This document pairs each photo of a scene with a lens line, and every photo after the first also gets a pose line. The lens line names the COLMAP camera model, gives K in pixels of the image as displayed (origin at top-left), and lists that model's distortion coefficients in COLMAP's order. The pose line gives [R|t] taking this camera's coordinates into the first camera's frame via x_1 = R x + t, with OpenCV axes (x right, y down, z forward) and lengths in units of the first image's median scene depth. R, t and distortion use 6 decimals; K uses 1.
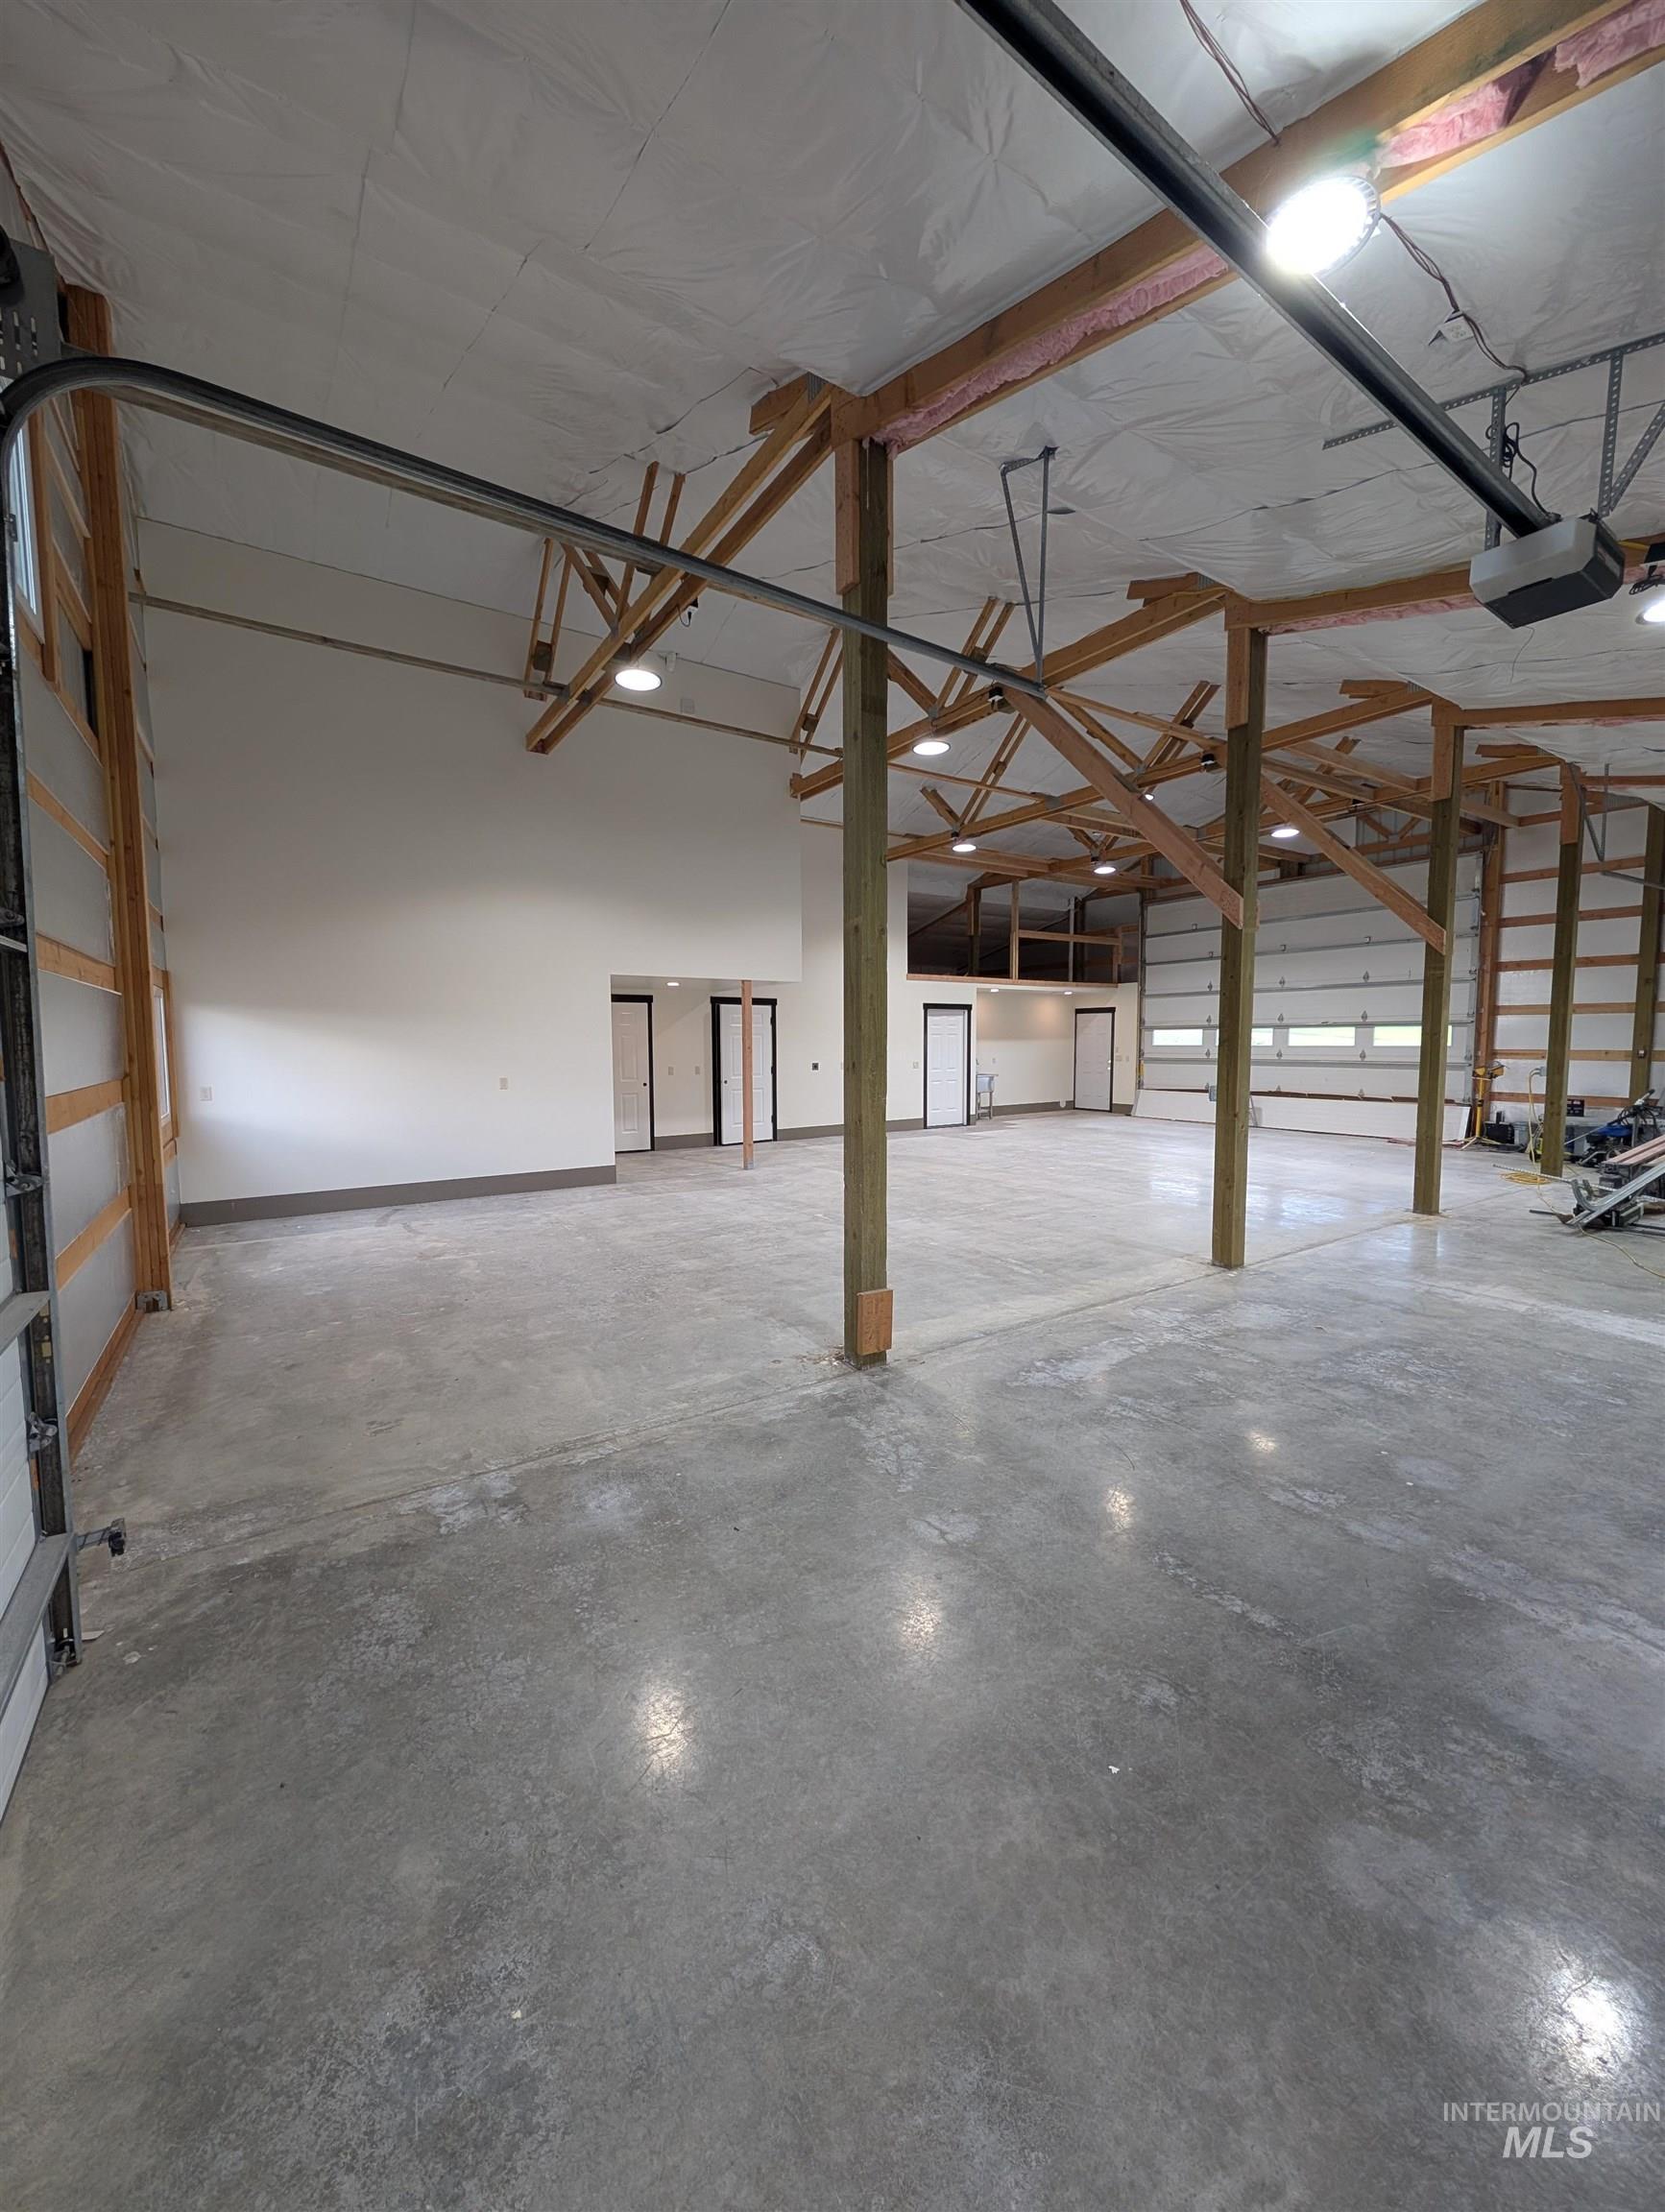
lens RADIAL K [[837.1, 0, 838.9], [0, 837.1, 1103.4], [0, 0, 1]] dist [-0.002374, 0.000070]
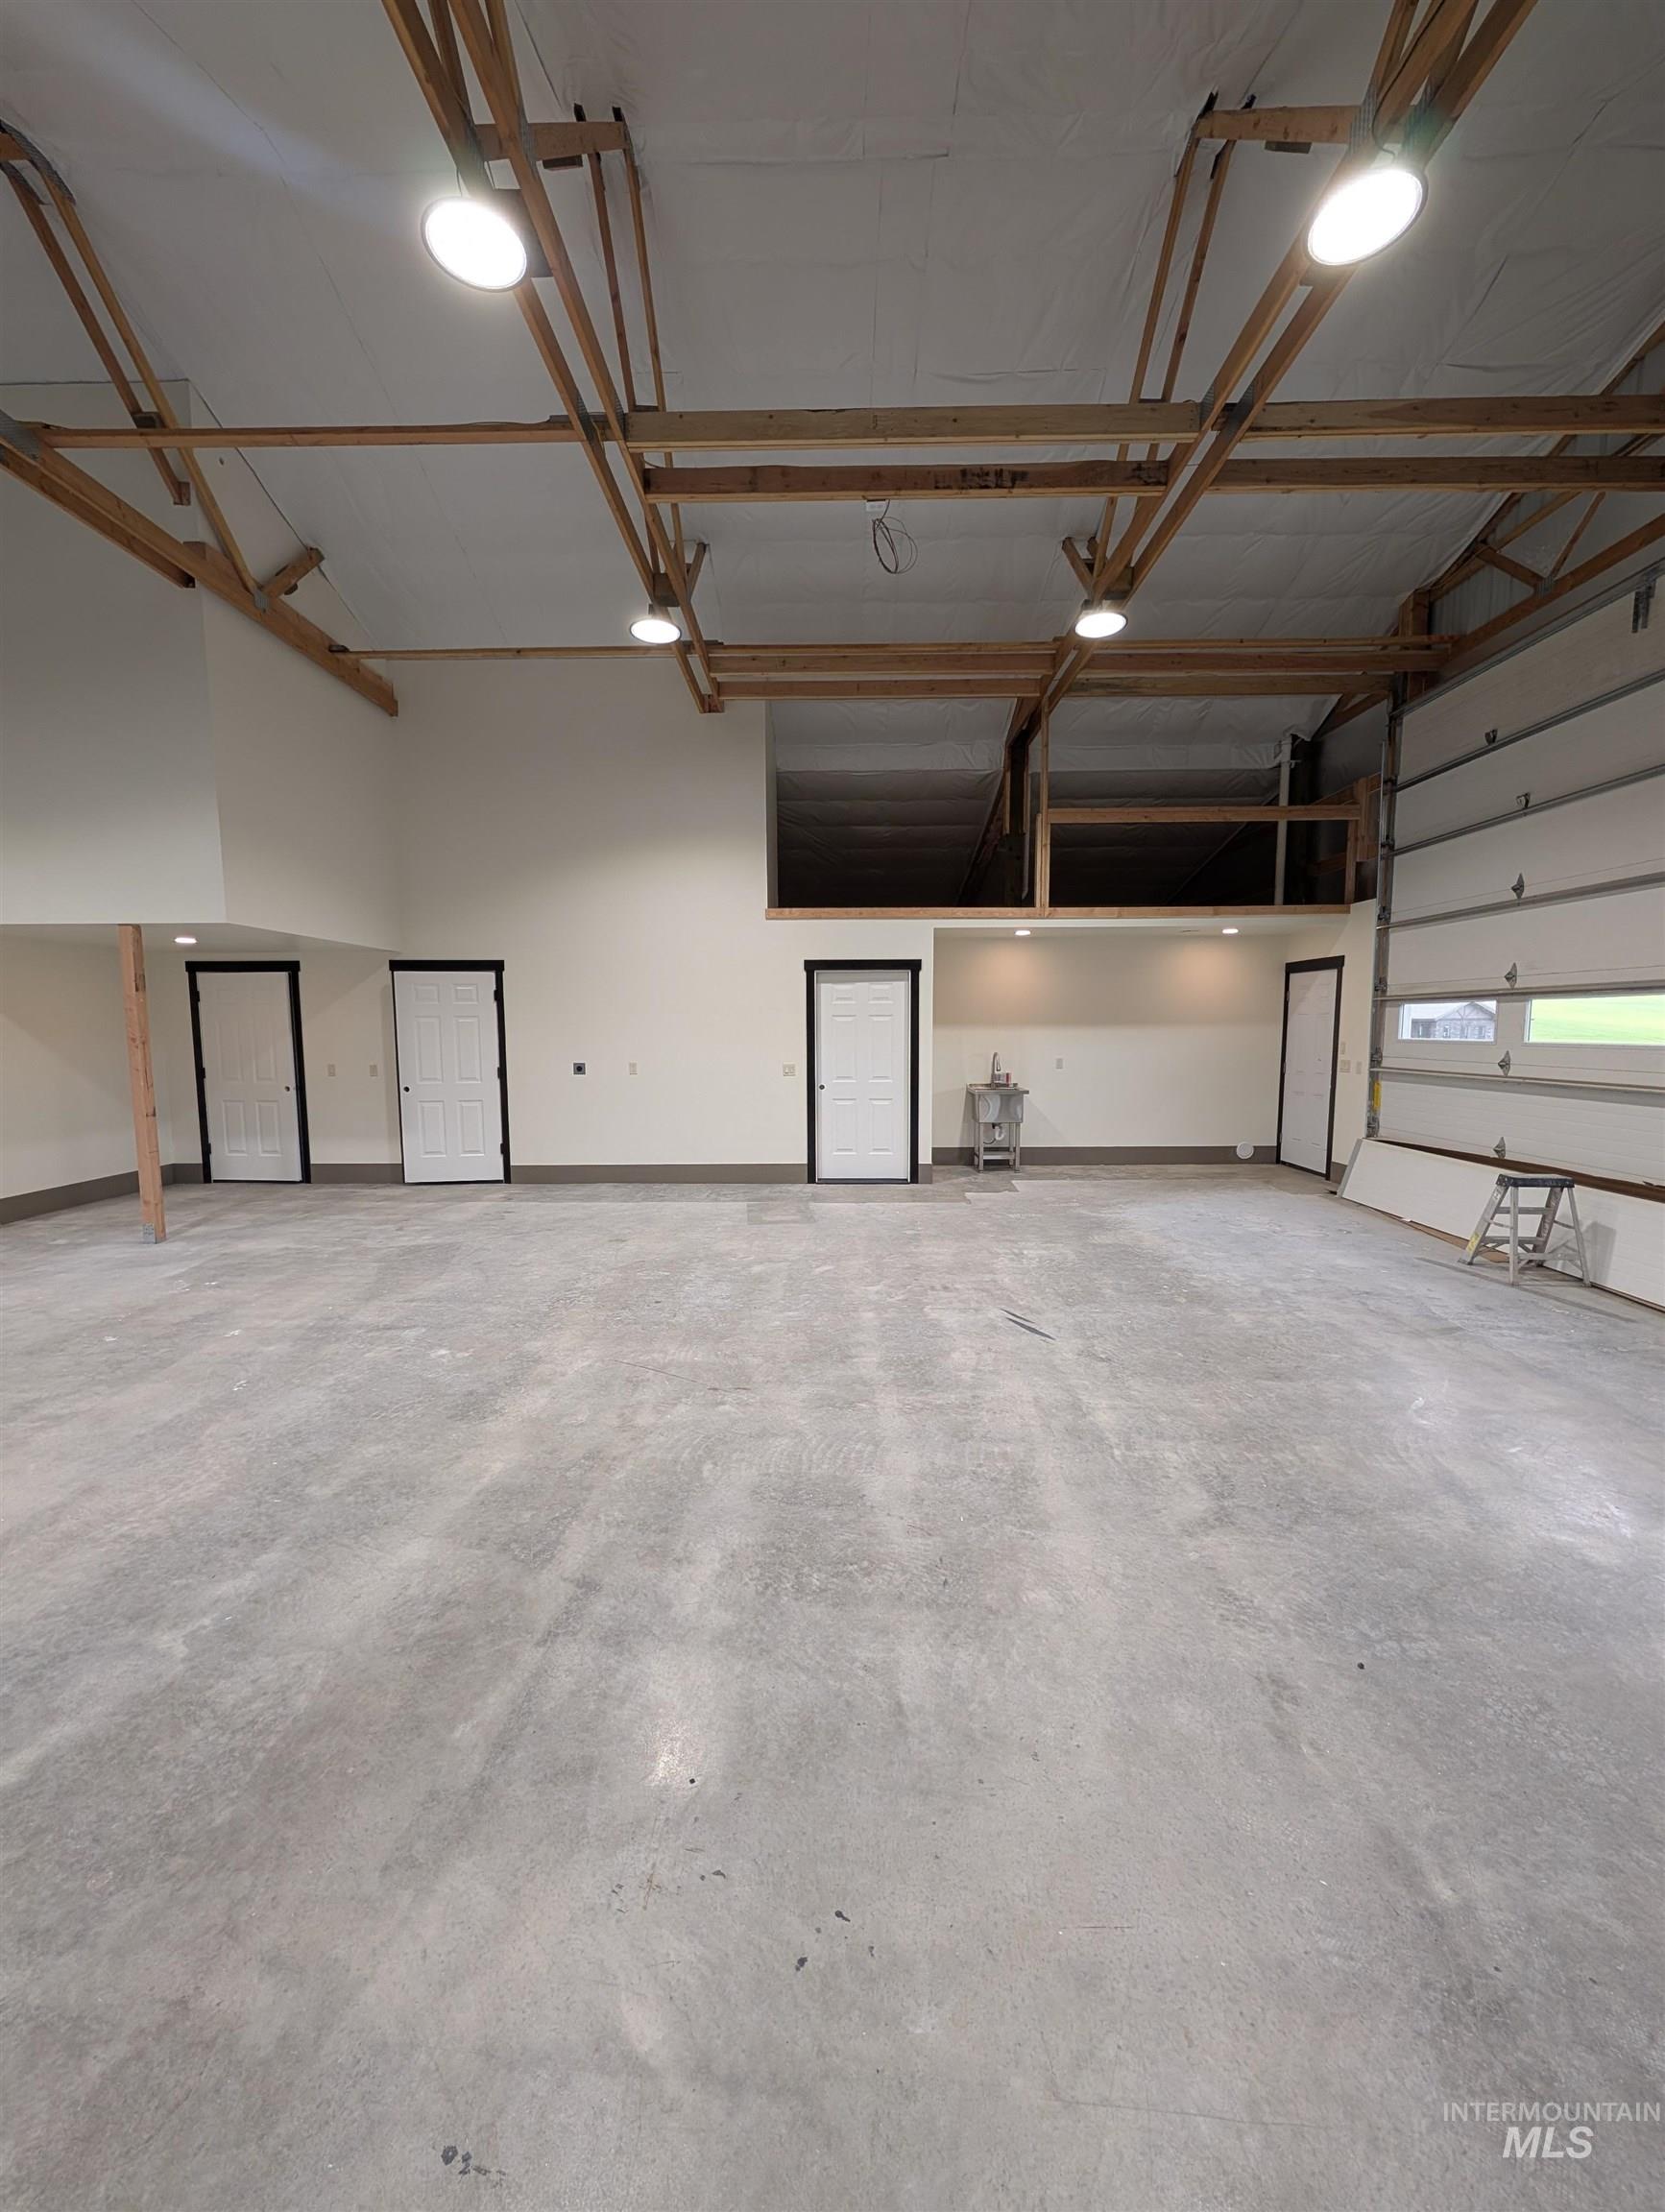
lens RADIAL K [[837.1, 0, 828.7], [0, 837.1, 1103.1], [0, 0, 1]] dist [-0.002374, 0.000070]
pose [[0.819370, 0.056357, -0.570487, 0.382325], [-0.043976, 0.998403, 0.035468, -0.038897], [0.571575, -0.003973, 0.820540, 0.477070]]
